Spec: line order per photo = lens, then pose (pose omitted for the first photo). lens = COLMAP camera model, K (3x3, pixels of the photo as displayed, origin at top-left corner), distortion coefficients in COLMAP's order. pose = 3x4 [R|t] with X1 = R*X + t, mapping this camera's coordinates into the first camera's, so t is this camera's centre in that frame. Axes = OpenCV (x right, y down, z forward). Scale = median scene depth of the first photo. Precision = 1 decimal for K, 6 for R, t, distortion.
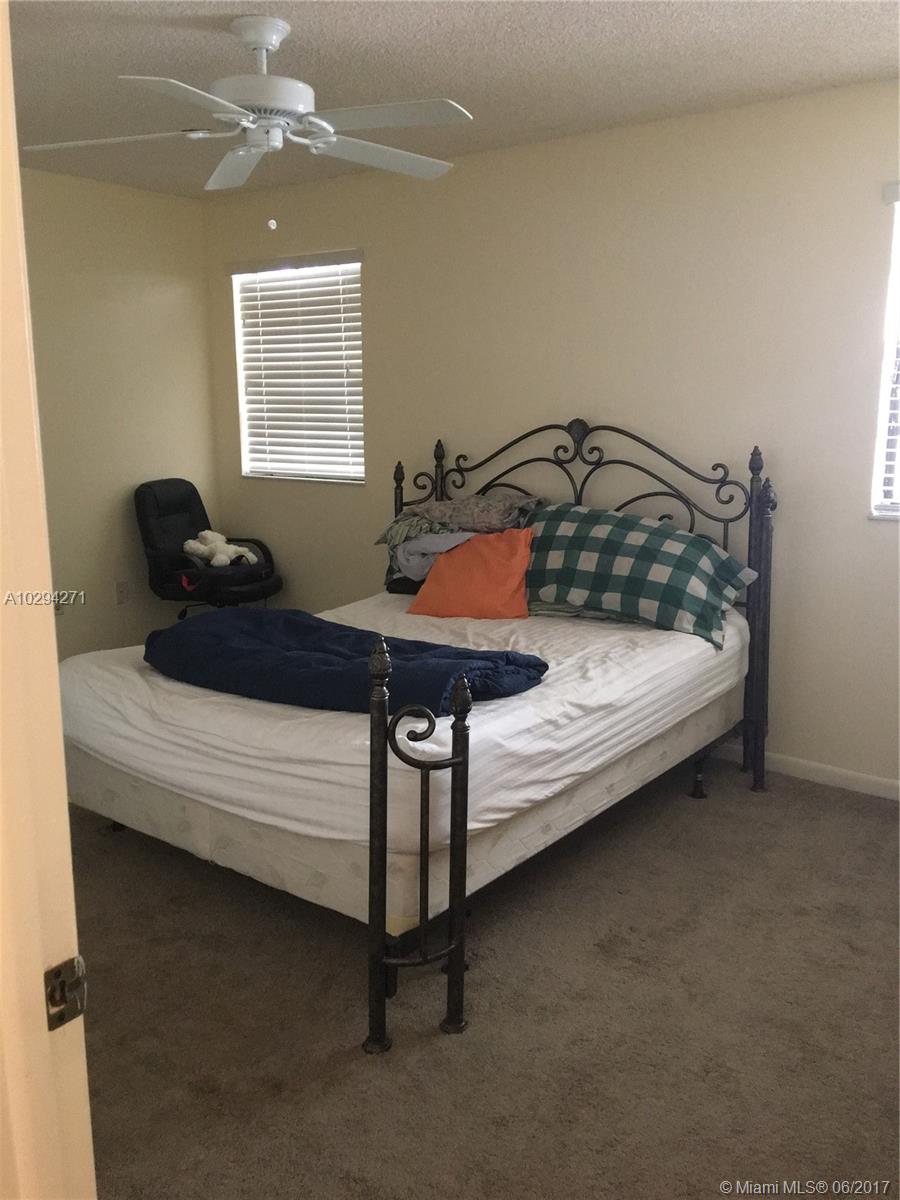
lens RADIAL K [[1010.7, 0, 444.9], [0, 1010.7, 594.1], [0, 0, 1]] dist [0.127001, -0.189076]
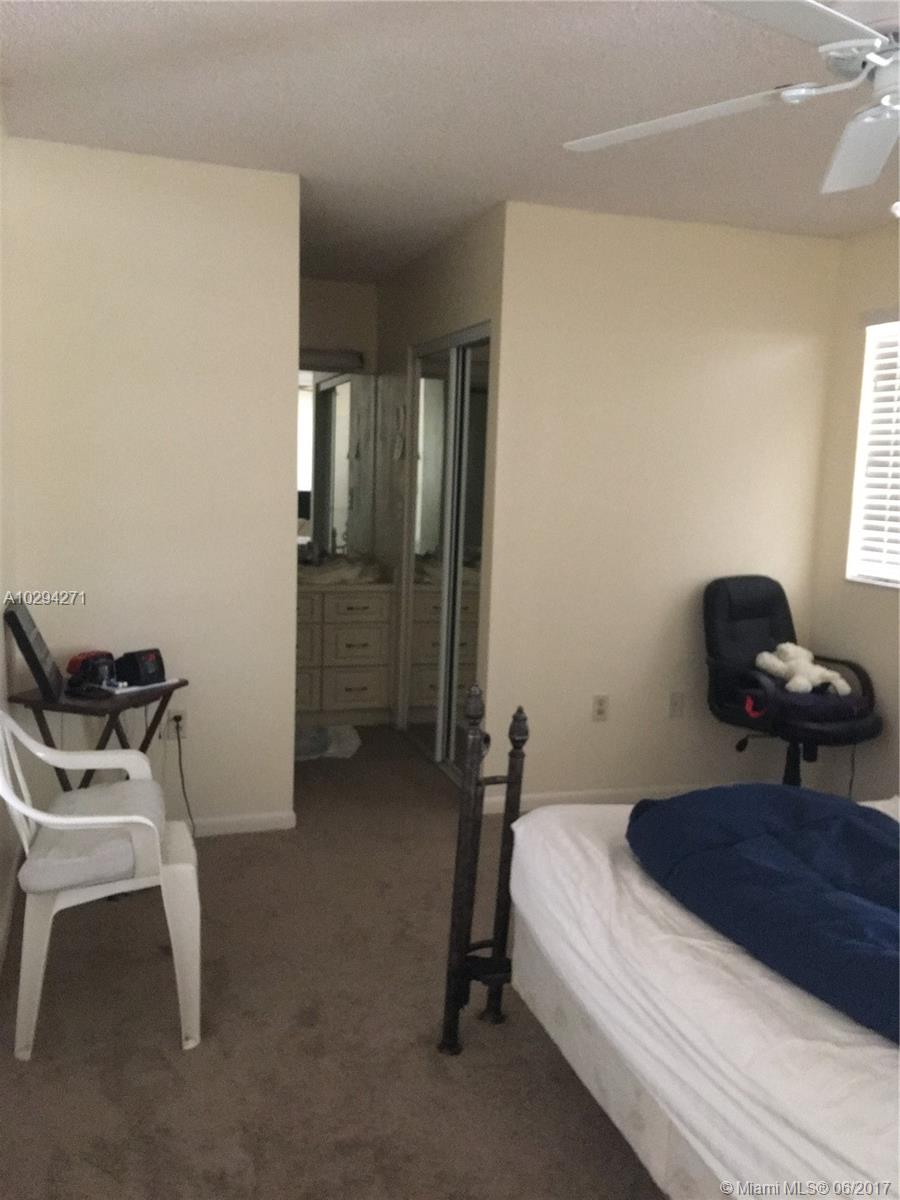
lens RADIAL K [[1010.7, 0, 444.9], [0, 1010.7, 594.1], [0, 0, 1]] dist [0.127001, -0.189076]
pose [[0.821276, 0.099682, -0.561756, -0.009782], [-0.143532, 0.989050, -0.034336, -0.036311], [0.552182, 0.108829, 0.826590, 0.195175]]
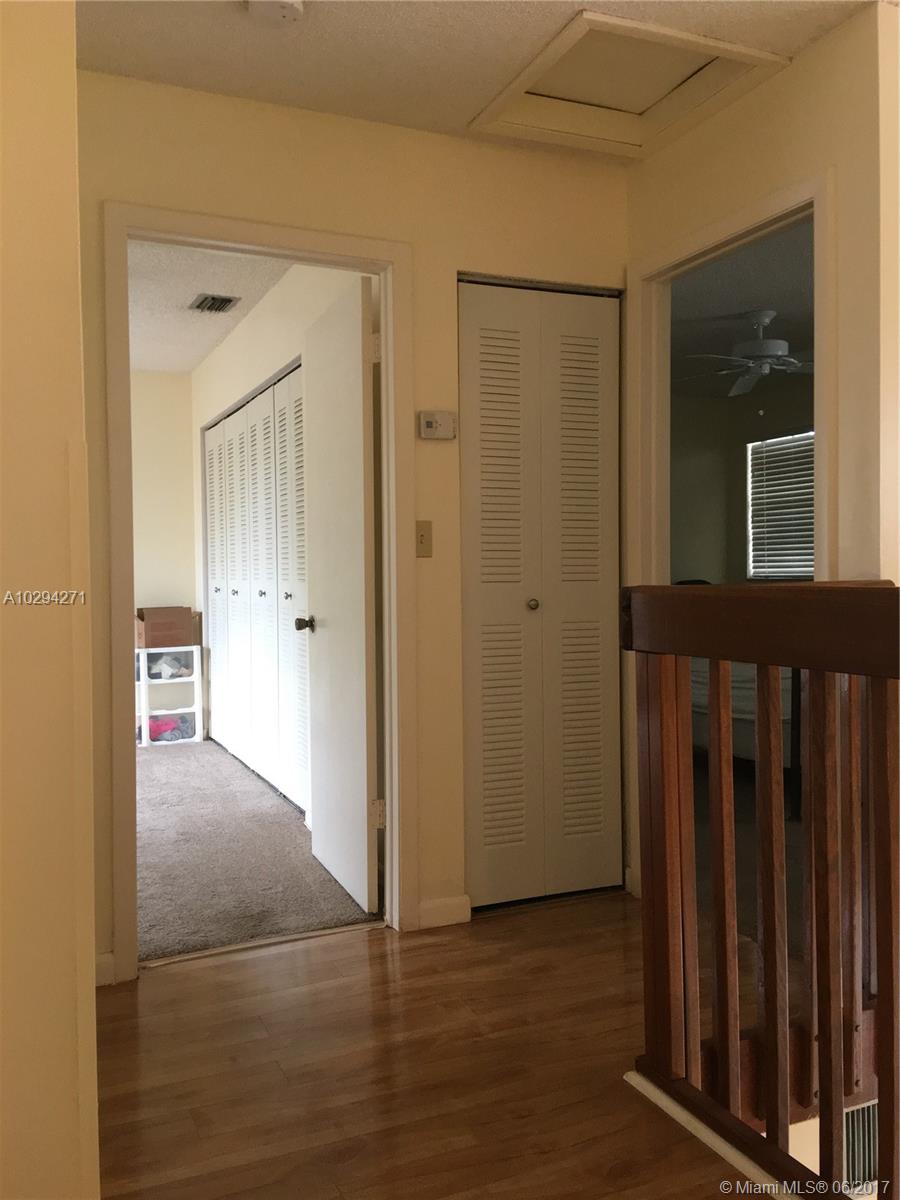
lens RADIAL K [[1010.7, 0, 444.9], [0, 1010.7, 594.1], [0, 0, 1]] dist [0.127001, -0.189076]
pose [[0.875048, 0.010493, -0.483922, 0.137191], [-0.091596, 0.985291, -0.144263, 0.168043], [0.475291, 0.170562, 0.863138, -0.483899]]
